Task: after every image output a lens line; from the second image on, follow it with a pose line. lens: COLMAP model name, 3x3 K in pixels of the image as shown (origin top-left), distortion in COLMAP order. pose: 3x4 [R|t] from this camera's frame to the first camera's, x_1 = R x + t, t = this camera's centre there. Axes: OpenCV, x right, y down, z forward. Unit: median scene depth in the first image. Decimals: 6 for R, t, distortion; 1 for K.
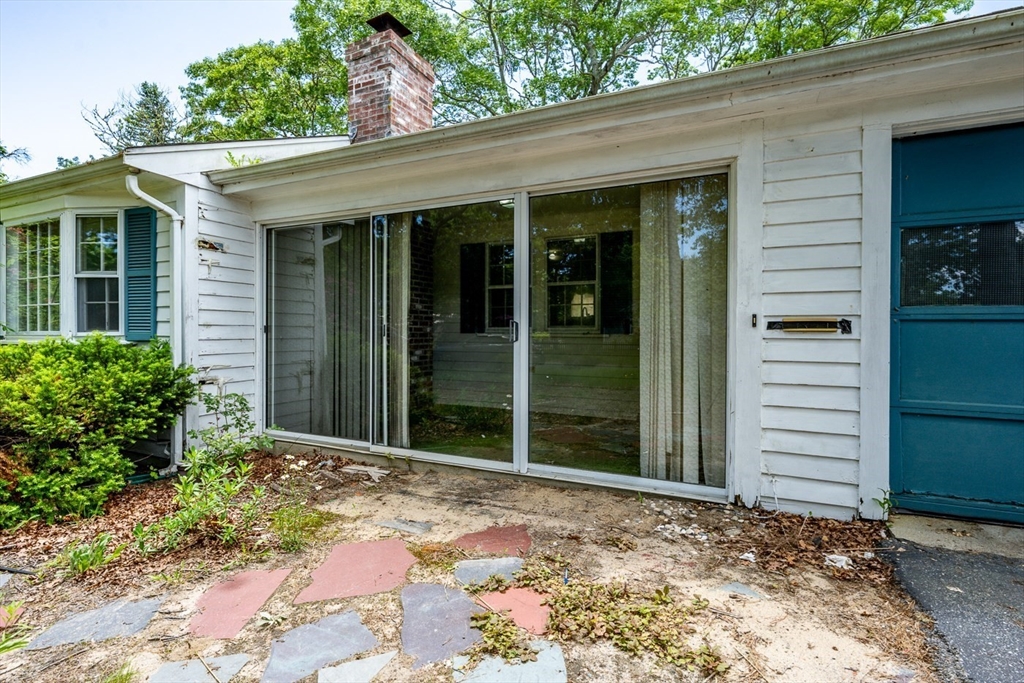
lens RADIAL K [[454.8, 0, 512.0], [0, 454.8, 341.5], [0, 0, 1]] dist [-0.000576, -0.000183]
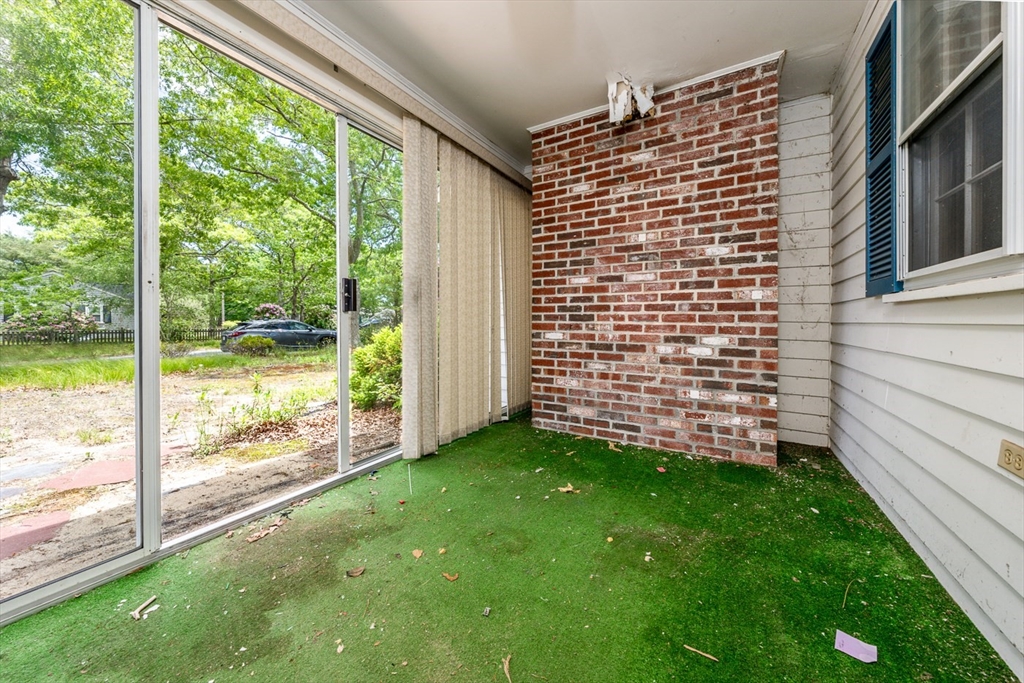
lens RADIAL K [[355.8, 0, 521.0], [0, 355.8, 319.7], [0, 0, 1]] dist [0.000495, -0.000004]
pose [[-0.121381, -0.000114, -0.992606, 0.413026], [-0.004116, 0.999991, 0.000389, 0.000577], [0.992597, 0.004133, -0.121381, 1.577087]]
